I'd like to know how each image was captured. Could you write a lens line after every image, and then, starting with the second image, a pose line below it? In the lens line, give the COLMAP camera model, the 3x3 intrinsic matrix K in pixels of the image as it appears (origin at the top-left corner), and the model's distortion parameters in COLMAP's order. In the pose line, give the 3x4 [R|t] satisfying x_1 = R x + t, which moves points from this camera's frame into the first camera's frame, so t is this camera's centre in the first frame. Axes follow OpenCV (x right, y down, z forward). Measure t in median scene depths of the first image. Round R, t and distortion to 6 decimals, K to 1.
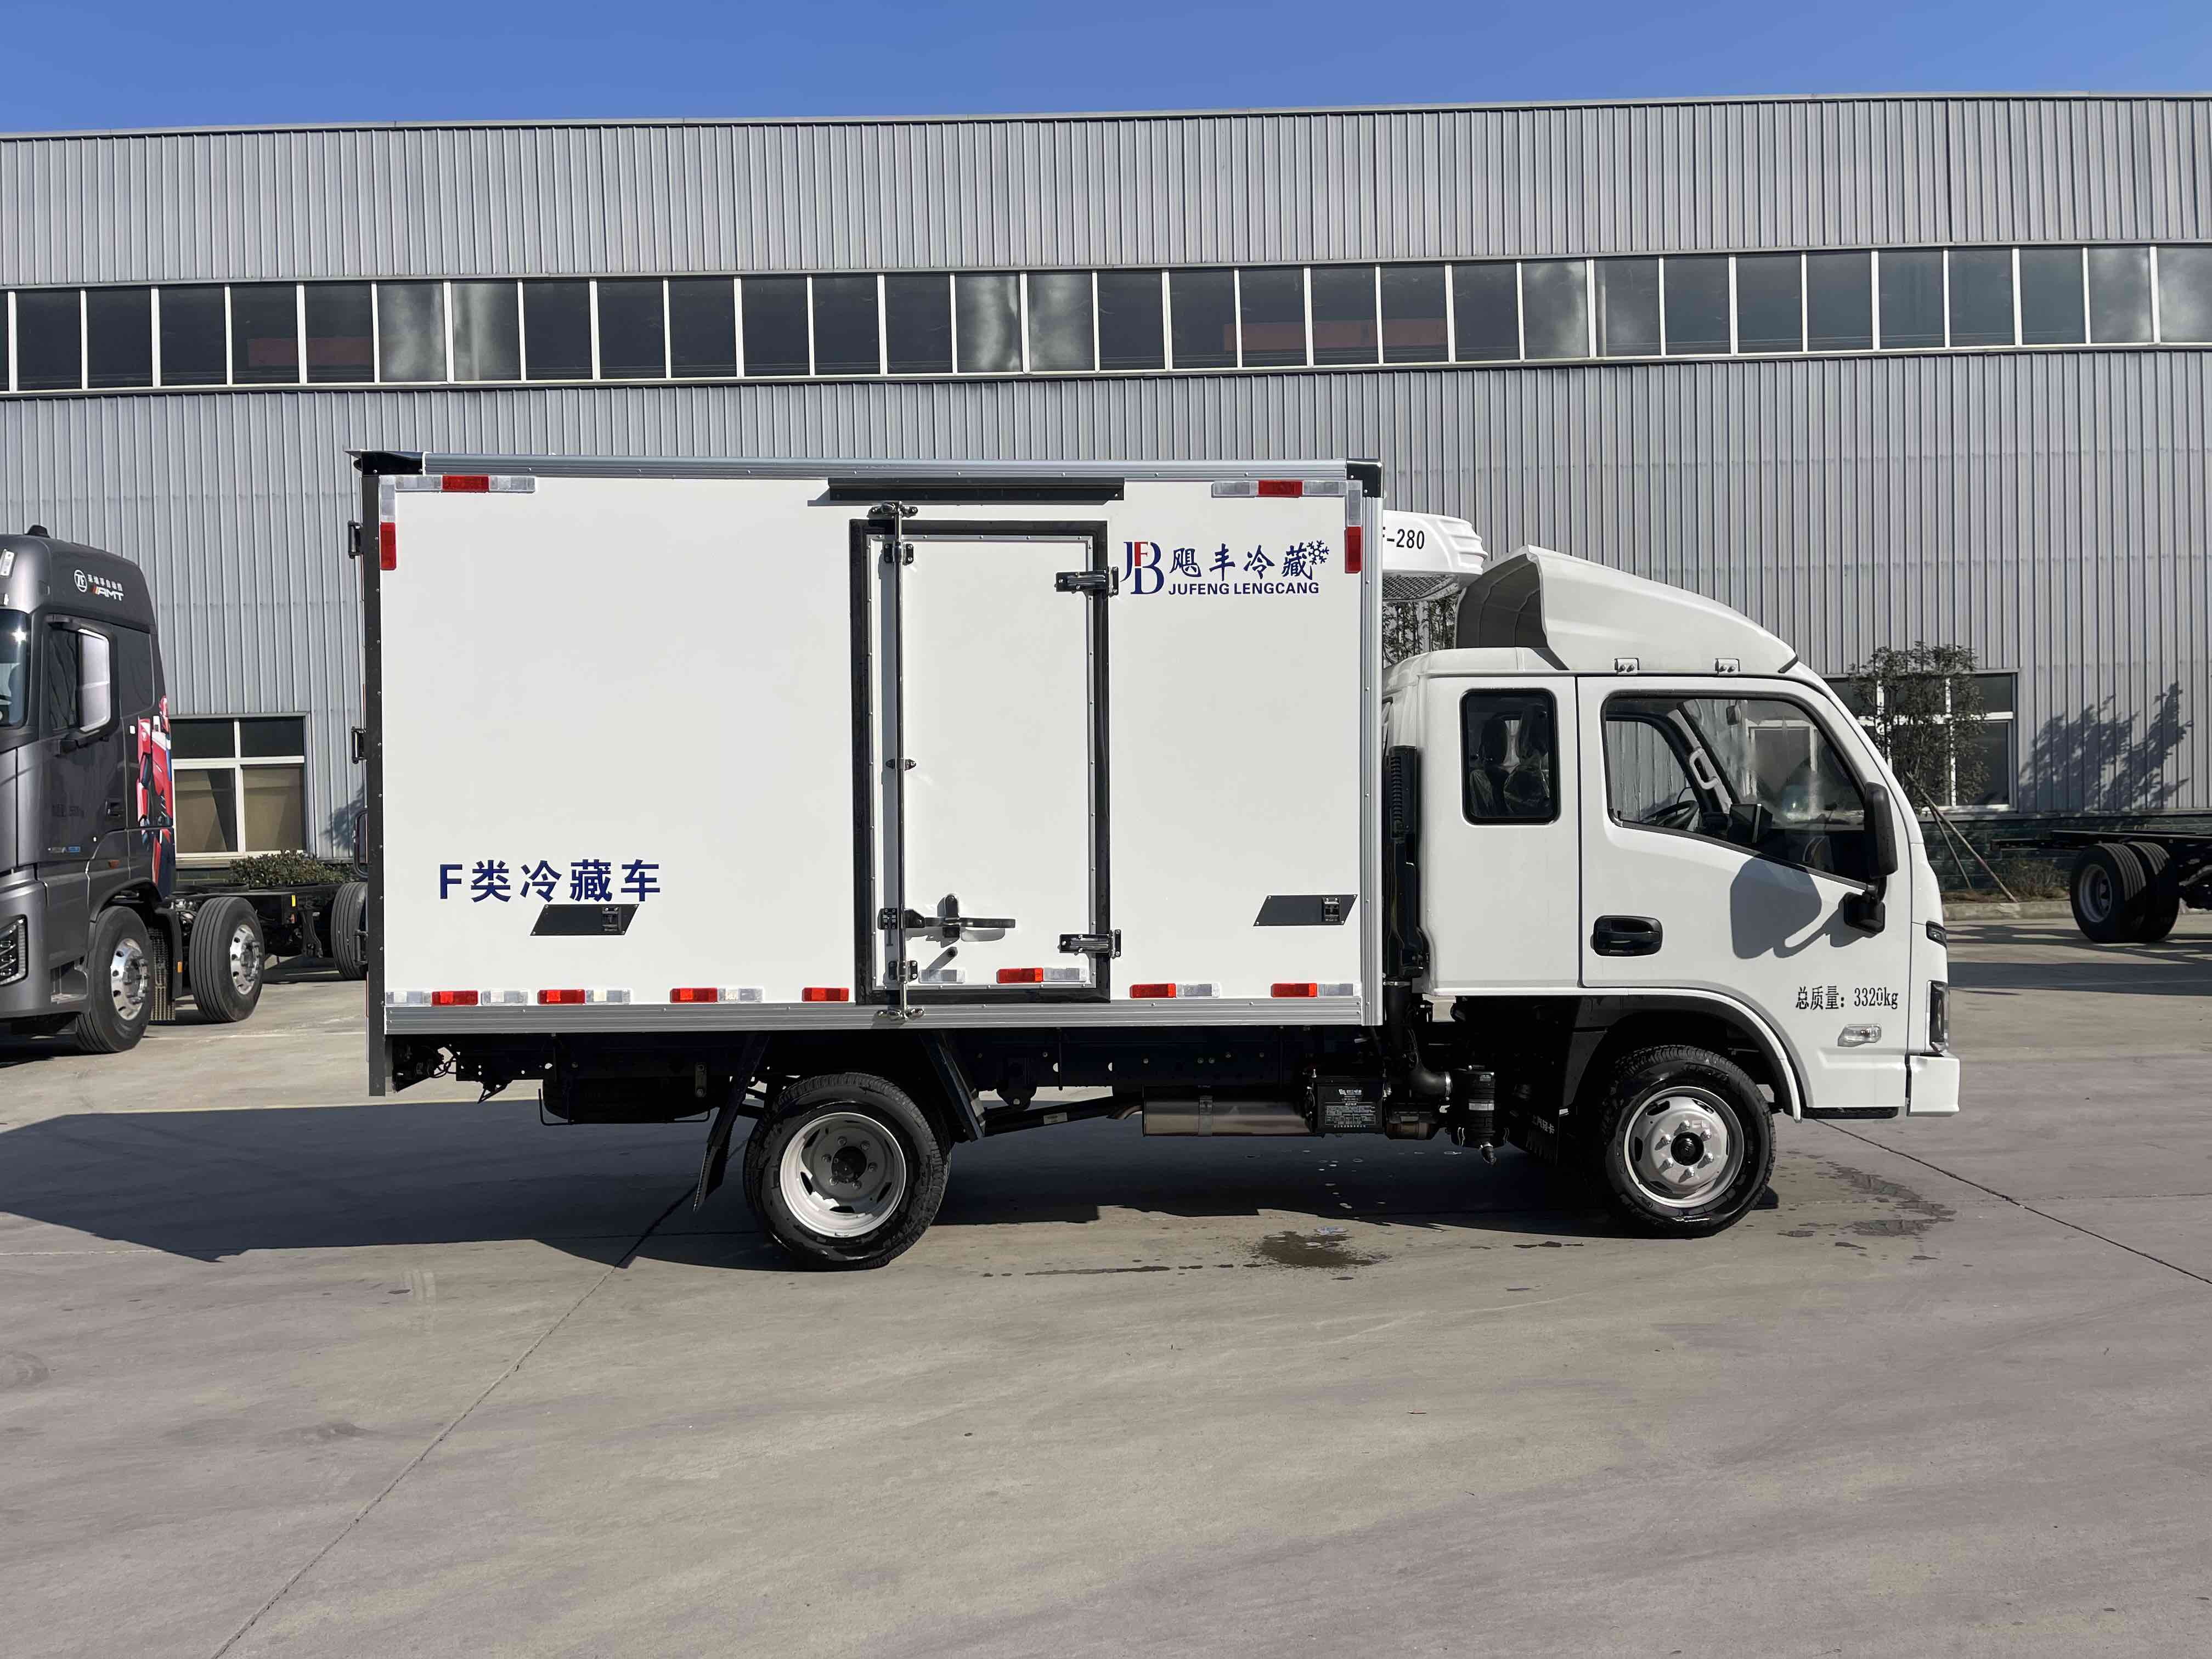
lens RADIAL K [[1670.7, 0, 1106.0], [0, 1670.7, 829.5], [0, 0, 1]] dist [0.108930, -0.138865]
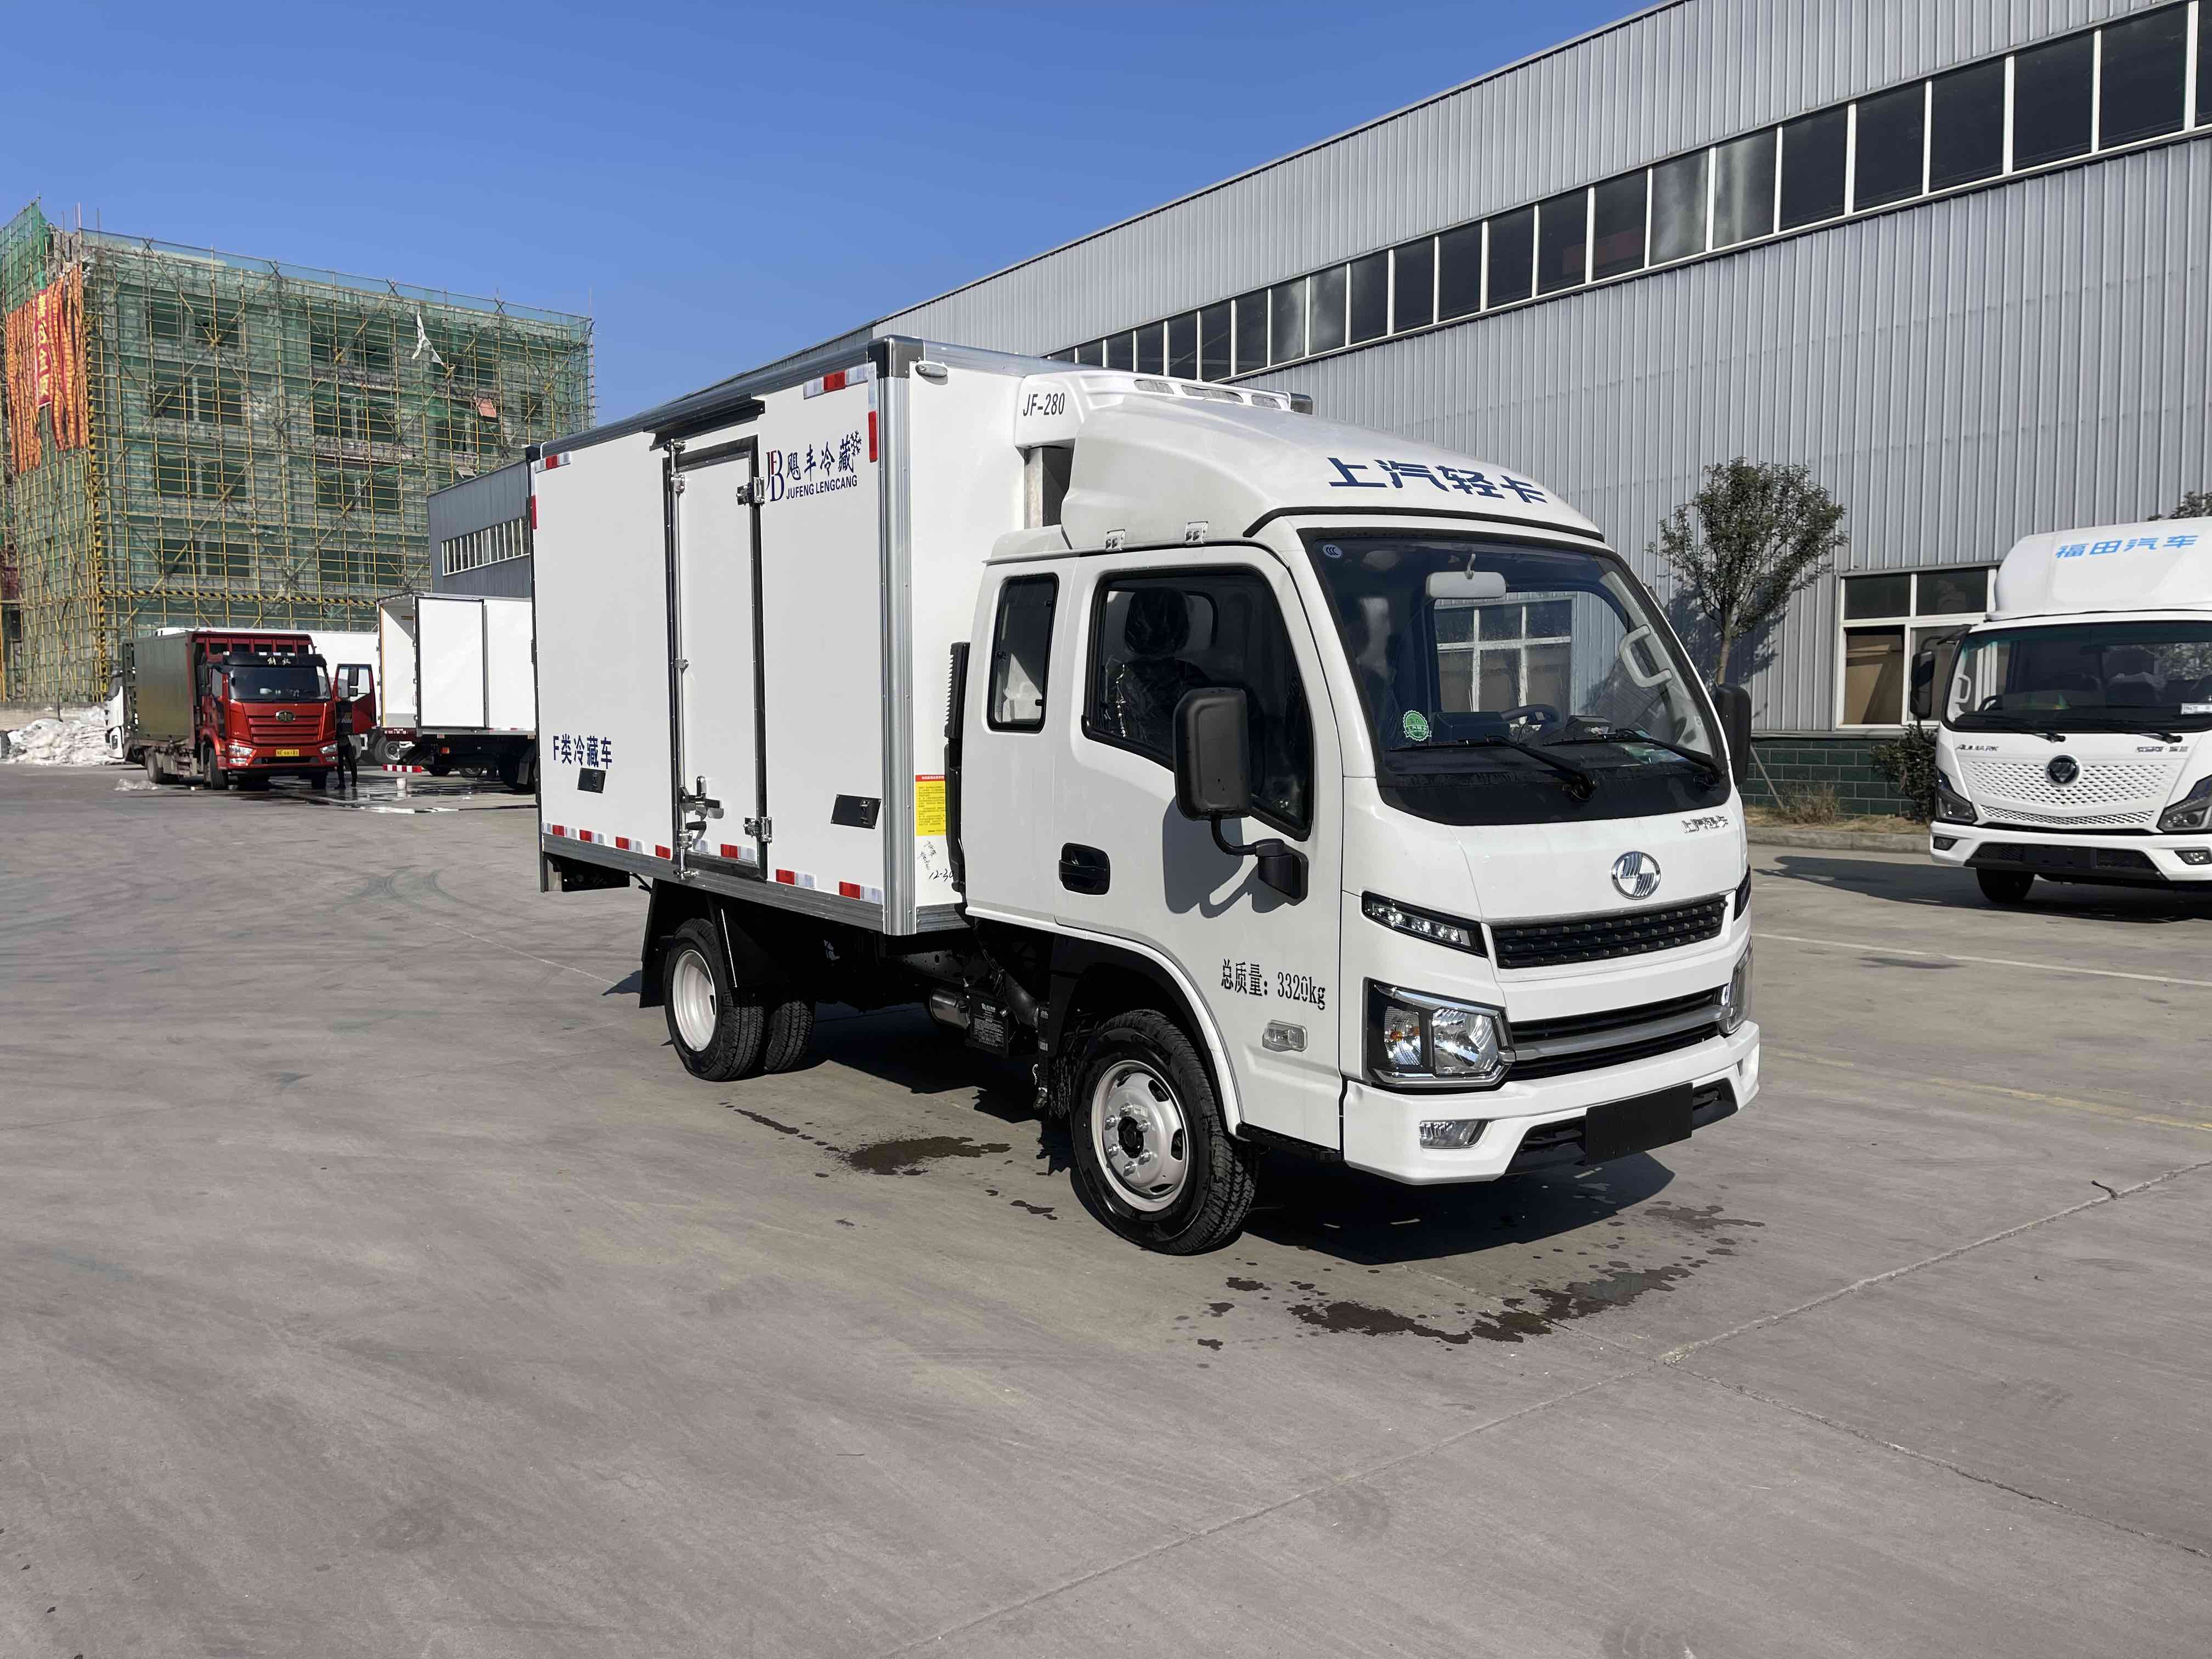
lens RADIAL K [[1670.7, 0, 1106.0], [0, 1670.7, 829.5], [0, 0, 1]] dist [0.108930, -0.138865]
pose [[0.571808, 0.077820, -0.816688, 1.019357], [-0.014983, 0.996315, 0.084446, -0.027358], [0.820251, -0.036050, 0.570867, 0.556773]]
